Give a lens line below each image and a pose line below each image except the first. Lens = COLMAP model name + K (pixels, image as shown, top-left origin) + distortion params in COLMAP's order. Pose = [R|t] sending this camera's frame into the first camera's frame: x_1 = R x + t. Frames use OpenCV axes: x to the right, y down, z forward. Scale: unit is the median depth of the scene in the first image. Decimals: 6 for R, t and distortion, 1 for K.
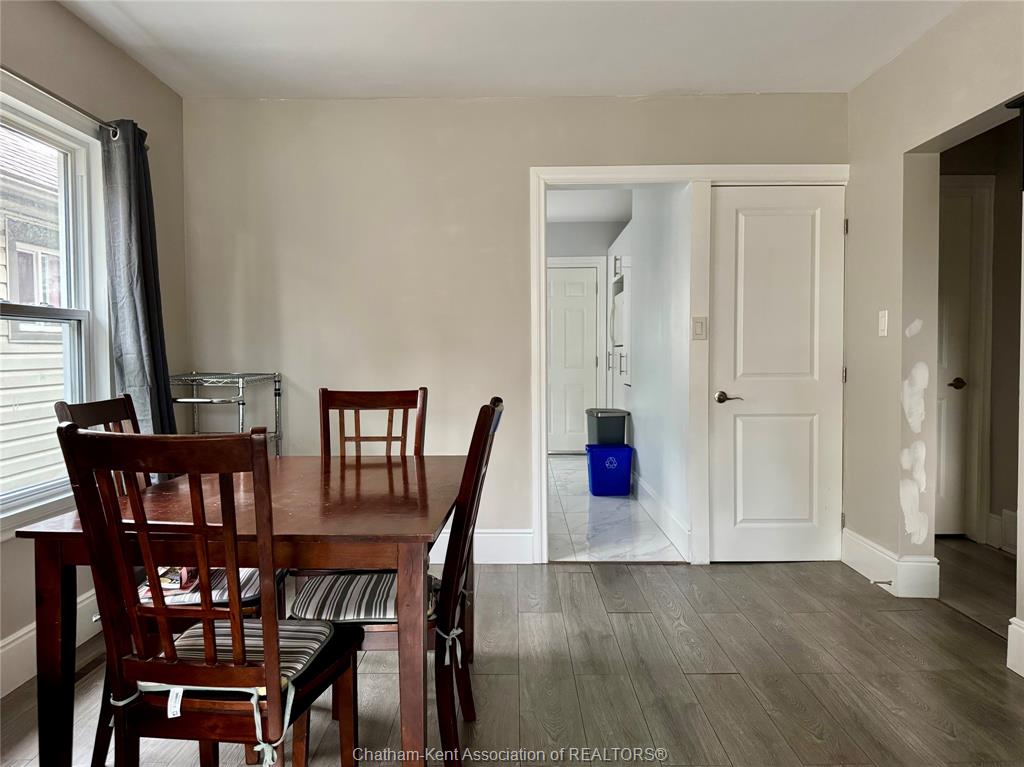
lens RADIAL K [[735.8, 0, 505.6], [0, 735.8, 383.6], [0, 0, 1]] dist [0.060586, -0.023924]
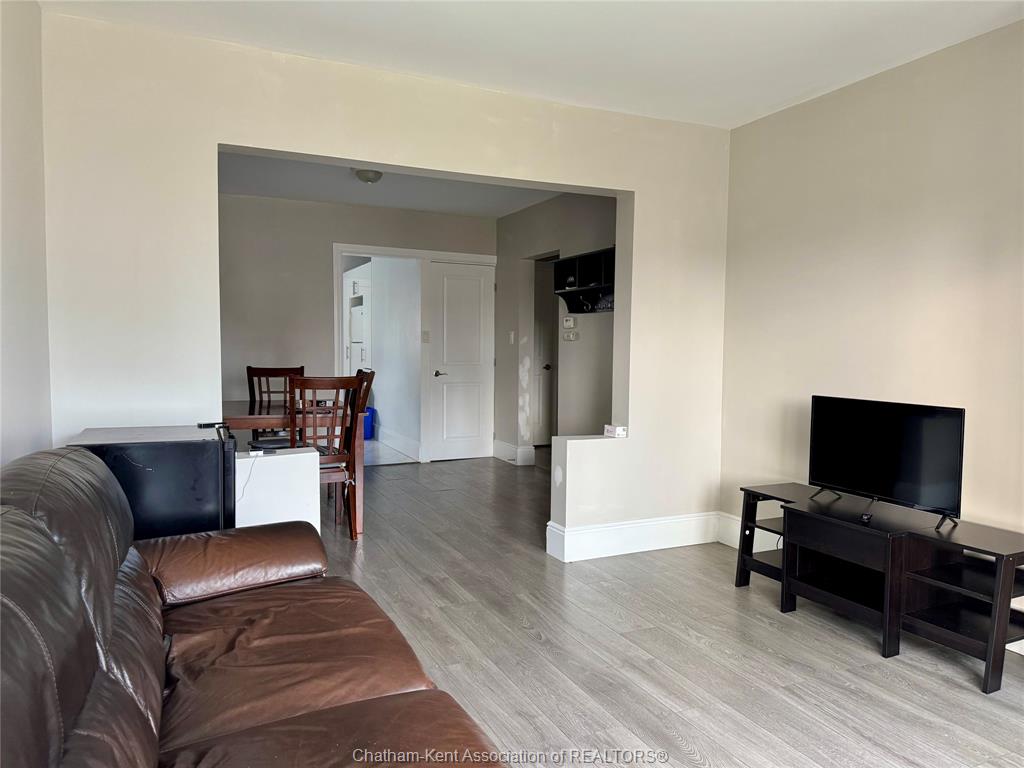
lens RADIAL K [[735.8, 0, 508.7], [0, 735.8, 386.8], [0, 0, 1]] dist [0.060586, -0.023924]
pose [[0.902116, -0.007877, 0.431421, -0.459781], [0.000645, 0.999857, 0.016907, 0.027573], [-0.431493, -0.014974, 0.901992, -1.005051]]
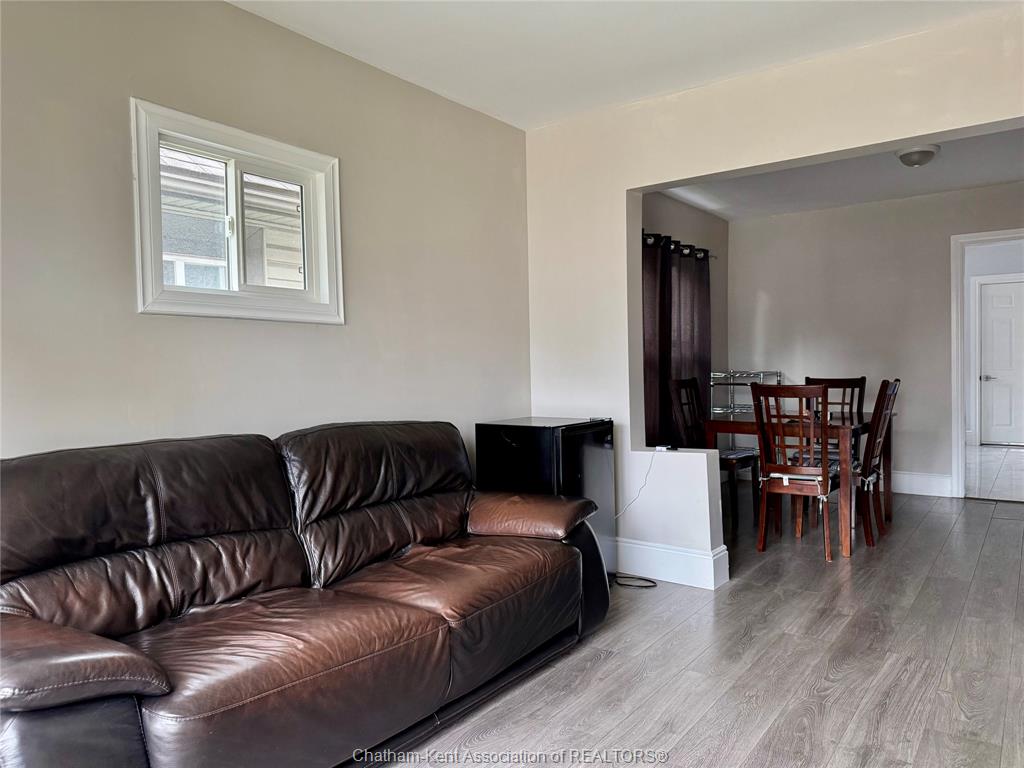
lens RADIAL K [[735.8, 0, 504.7], [0, 735.8, 382.4], [0, 0, 1]] dist [0.060586, -0.023924]
pose [[0.819862, 0.010807, -0.572460, 0.216411], [-0.017992, 0.999814, -0.006893, 0.048341], [0.572279, 0.015951, 0.819904, -1.029045]]
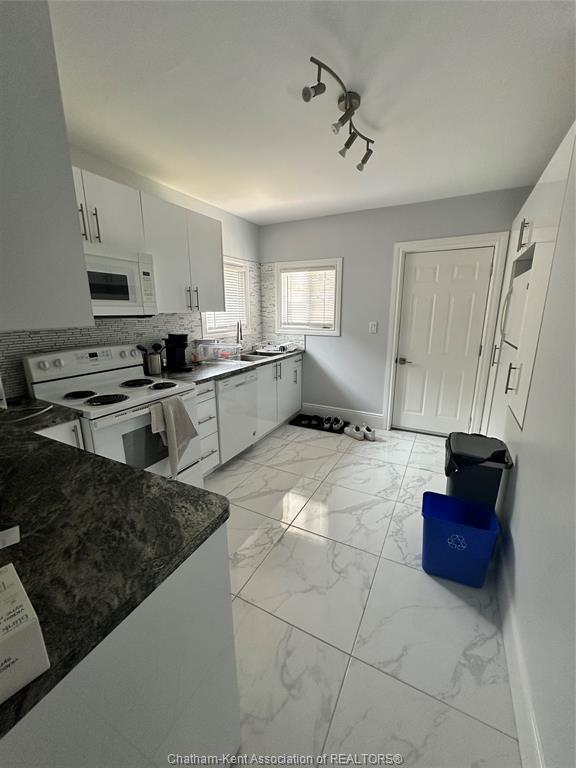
lens RADIAL K [[307.5, 0, 284.6], [0, 307.5, 382.9], [0, 0, 1]] dist [0.000877, 0.000036]
pose [[0.890476, 0.104536, -0.442859, 0.200902], [-0.018697, 0.980837, 0.193930, -0.157011], [0.454645, -0.164410, 0.875367, 1.341988]]
